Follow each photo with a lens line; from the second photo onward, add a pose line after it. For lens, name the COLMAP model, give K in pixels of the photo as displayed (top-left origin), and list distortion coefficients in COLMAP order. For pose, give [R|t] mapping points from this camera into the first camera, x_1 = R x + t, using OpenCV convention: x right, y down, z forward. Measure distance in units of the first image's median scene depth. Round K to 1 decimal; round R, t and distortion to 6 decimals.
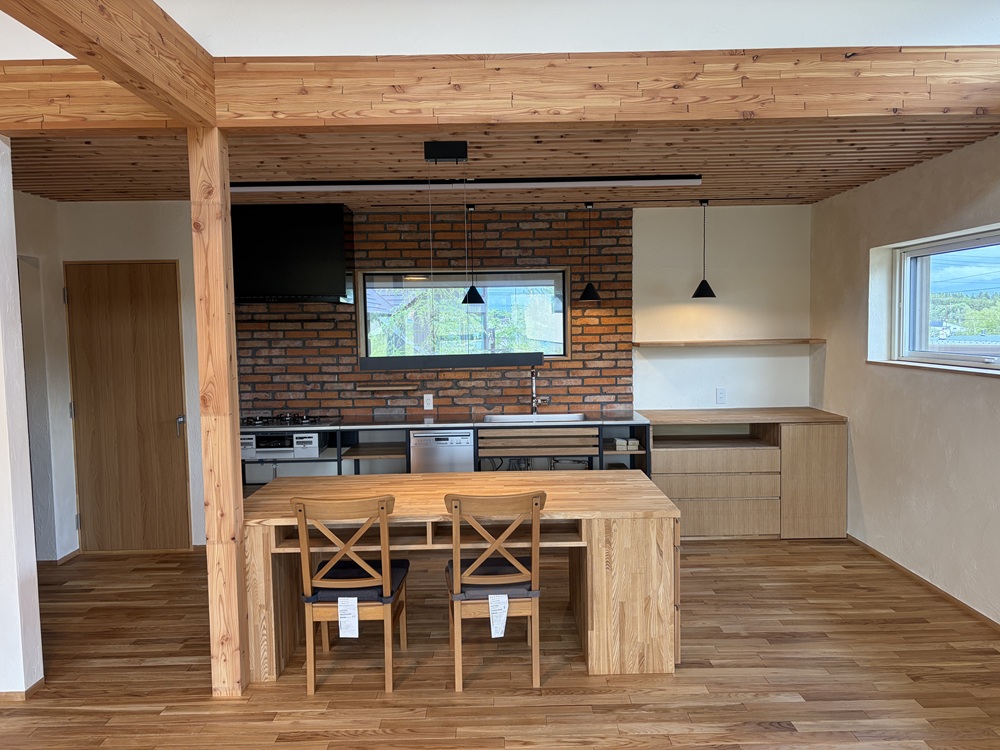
lens RADIAL K [[758.5, 0, 500.5], [0, 758.5, 372.7], [0, 0, 1]] dist [0.043228, -0.007615]
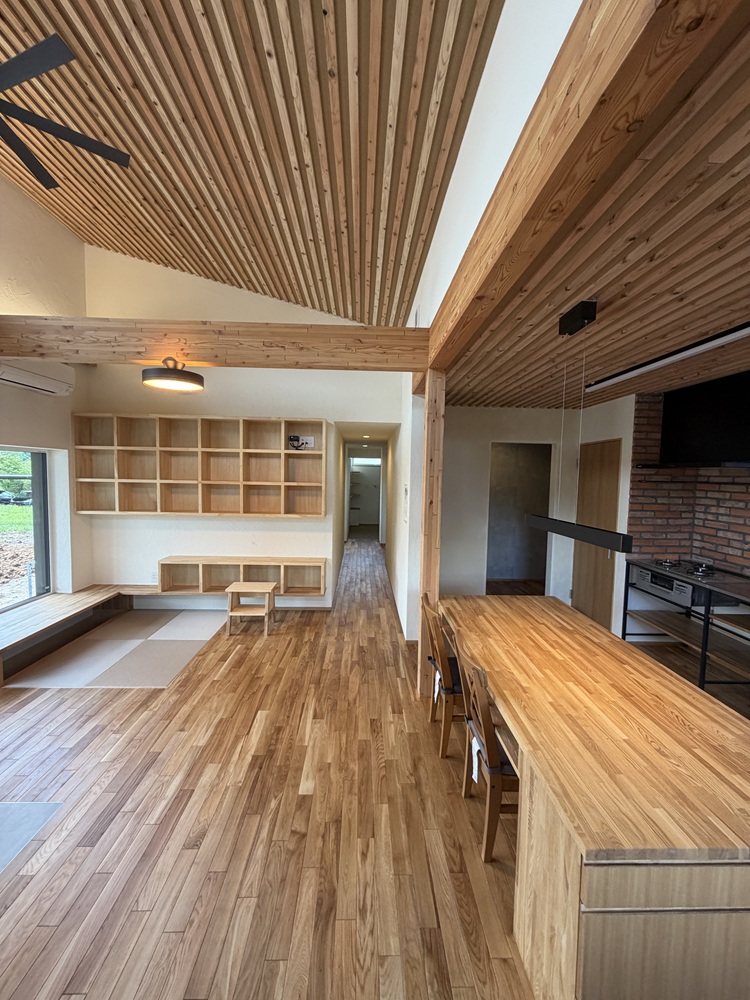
lens RADIAL K [[399.1, 0, 374.1], [0, 399.1, 498.8], [0, 0, 1]] dist [0.004070, -0.000706]
pose [[0.027144, 0.084302, -0.996070, 0.285573], [-0.087692, 0.992797, 0.081636, -0.047793], [0.995778, 0.085132, 0.034341, 0.460896]]
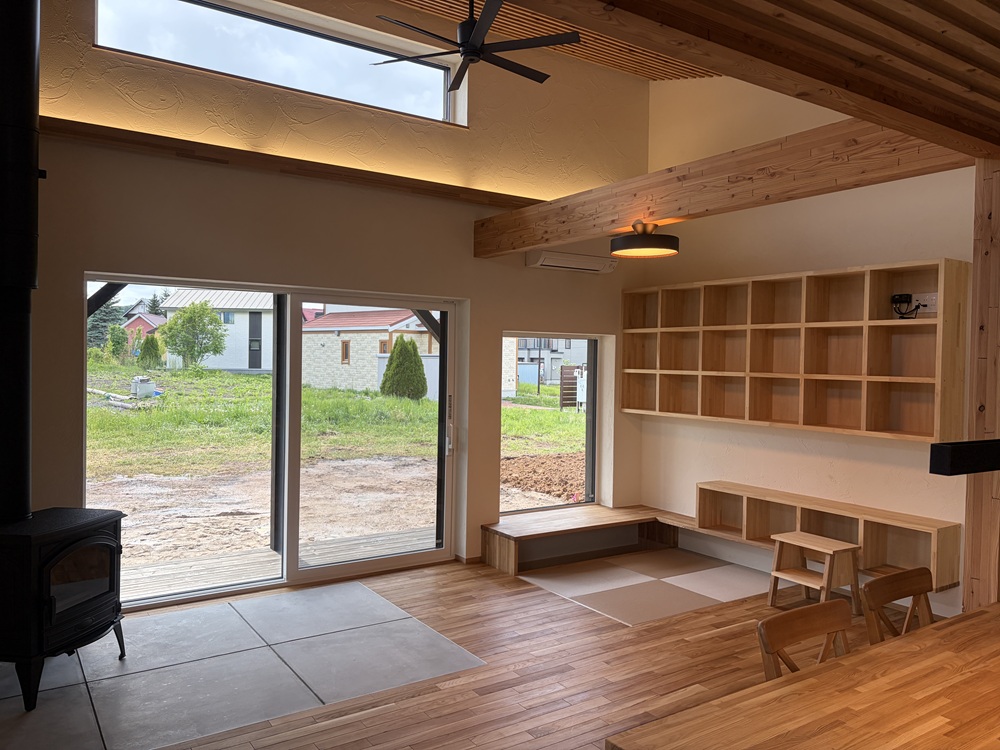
lens RADIAL K [[758.5, 0, 498.7], [0, 758.5, 376.1], [0, 0, 1]] dist [0.043228, -0.007615]
pose [[-0.829111, 0.021598, -0.558667, 0.374308], [-0.035222, 0.995251, 0.090749, -0.077524], [0.557974, 0.094919, -0.824412, 1.050994]]
